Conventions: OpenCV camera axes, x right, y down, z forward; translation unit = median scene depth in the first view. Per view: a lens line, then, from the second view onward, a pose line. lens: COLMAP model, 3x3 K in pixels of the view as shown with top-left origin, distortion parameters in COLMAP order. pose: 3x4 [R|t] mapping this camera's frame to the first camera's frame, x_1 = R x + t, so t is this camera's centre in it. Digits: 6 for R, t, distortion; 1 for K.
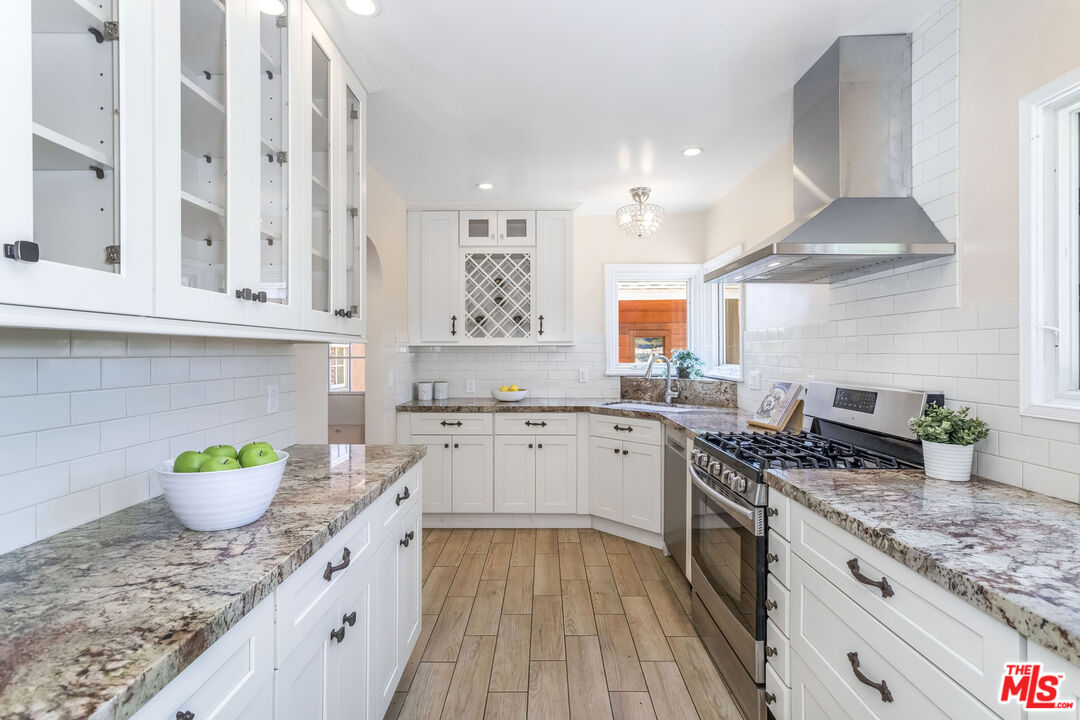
lens RADIAL K [[519.7, 0, 541.9], [0, 519.7, 352.2], [0, 0, 1]] dist [-0.012168, 0.008508]
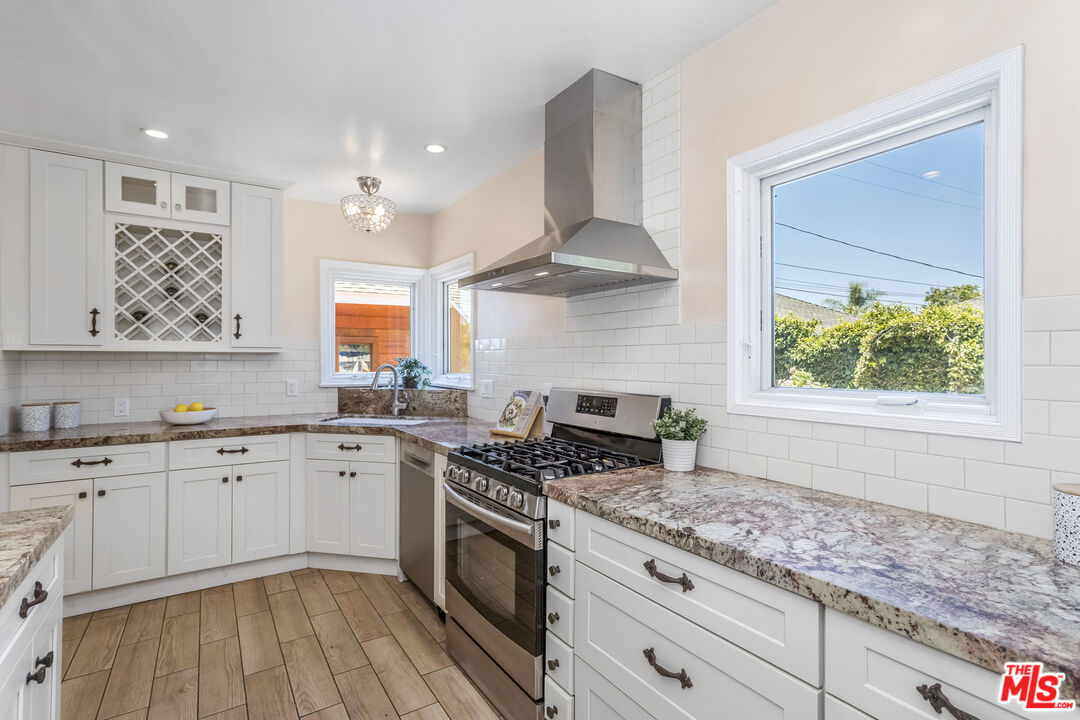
lens RADIAL K [[519.7, 0, 544.5], [0, 519.7, 360.0], [0, 0, 1]] dist [-0.012168, 0.008508]
pose [[0.832006, 0.001993, 0.554763, -0.078265], [-0.002313, 0.999997, -0.000122, -0.002292], [-0.554761, -0.001182, 0.832009, 0.120351]]
